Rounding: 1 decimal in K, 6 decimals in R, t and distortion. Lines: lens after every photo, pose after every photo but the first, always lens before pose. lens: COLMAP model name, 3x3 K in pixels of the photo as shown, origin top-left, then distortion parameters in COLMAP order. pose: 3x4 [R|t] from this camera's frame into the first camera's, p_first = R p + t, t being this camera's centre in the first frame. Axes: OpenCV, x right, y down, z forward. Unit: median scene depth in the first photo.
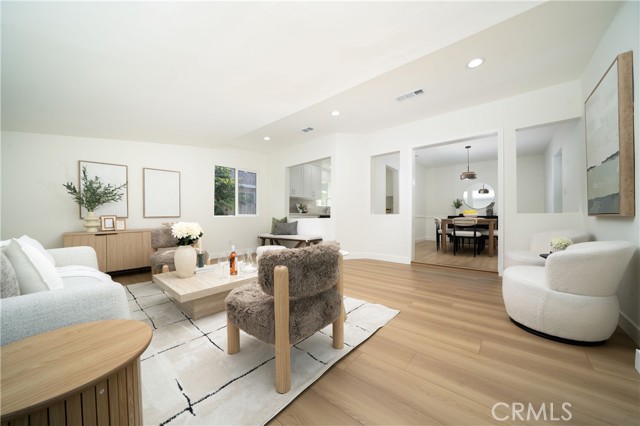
lens RADIAL K [[222.8, 0, 317.4], [0, 222.8, 216.9], [0, 0, 1]] dist [-0.000523, -0.000153]
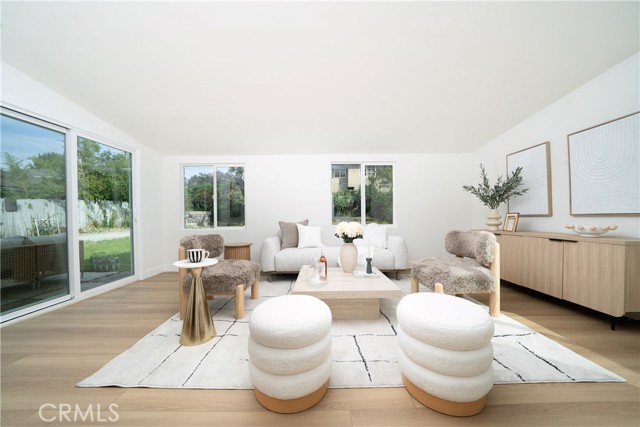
lens RADIAL K [[222.8, 0, 316.5], [0, 222.8, 215.3], [0, 0, 1]] dist [-0.000523, -0.000153]
pose [[-0.757598, 0.013925, -0.652573, 0.165226], [0.008641, 0.999899, 0.011305, -0.012659], [0.652664, 0.002926, -0.757642, 1.128513]]
